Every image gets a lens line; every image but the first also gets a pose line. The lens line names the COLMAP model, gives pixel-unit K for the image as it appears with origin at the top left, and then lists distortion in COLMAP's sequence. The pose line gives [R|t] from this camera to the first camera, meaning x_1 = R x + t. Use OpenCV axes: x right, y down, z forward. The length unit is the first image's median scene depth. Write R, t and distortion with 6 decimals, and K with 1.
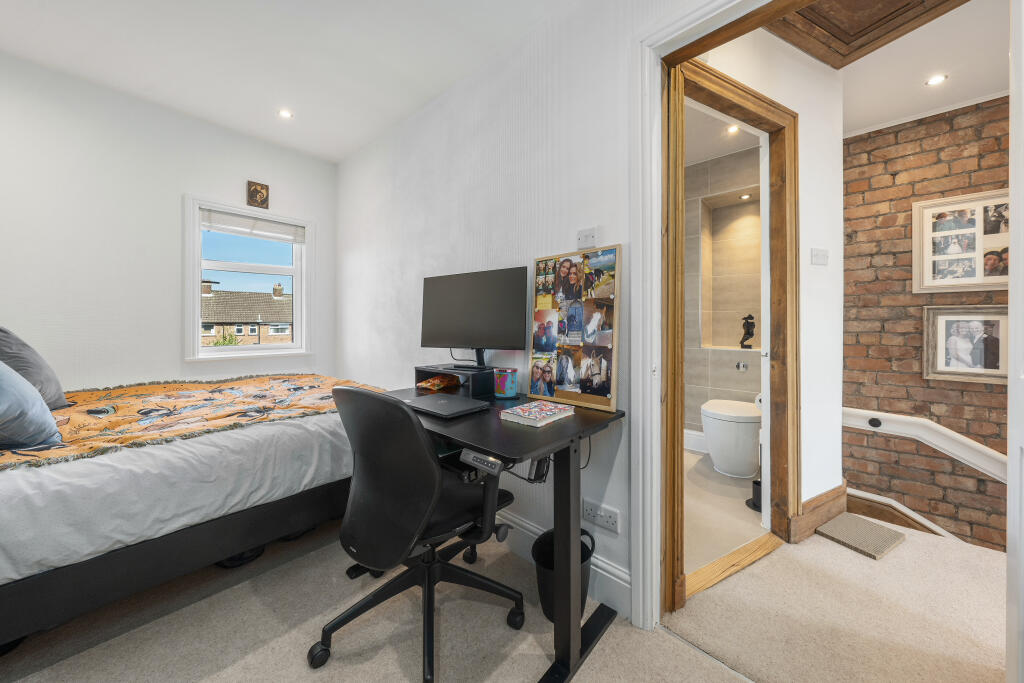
lens RADIAL K [[341.9, 0, 512.8], [0, 341.9, 324.4], [0, 0, 1]] dist [-0.000566, -0.000023]
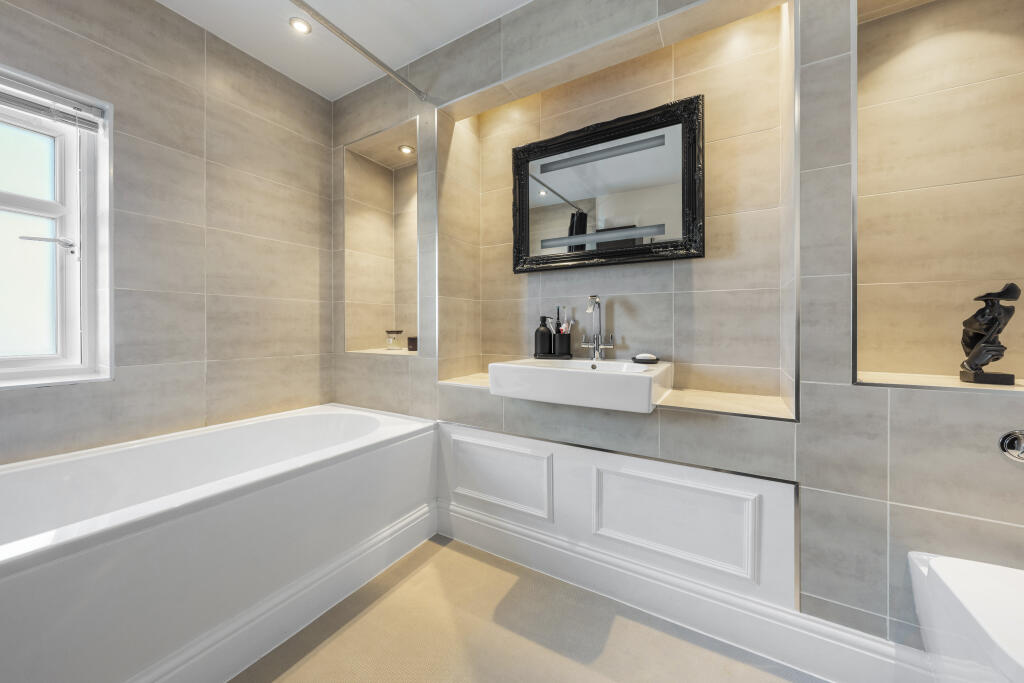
lens RADIAL K [[347.7, 0, 511.2], [0, 347.7, 338.4], [0, 0, 1]] dist [-0.002258, -0.000093]
pose [[0.974032, 0.006815, 0.226306, 0.138561], [-0.009717, 0.999884, 0.011713, 0.024507], [-0.226200, -0.013608, 0.973986, 0.758976]]
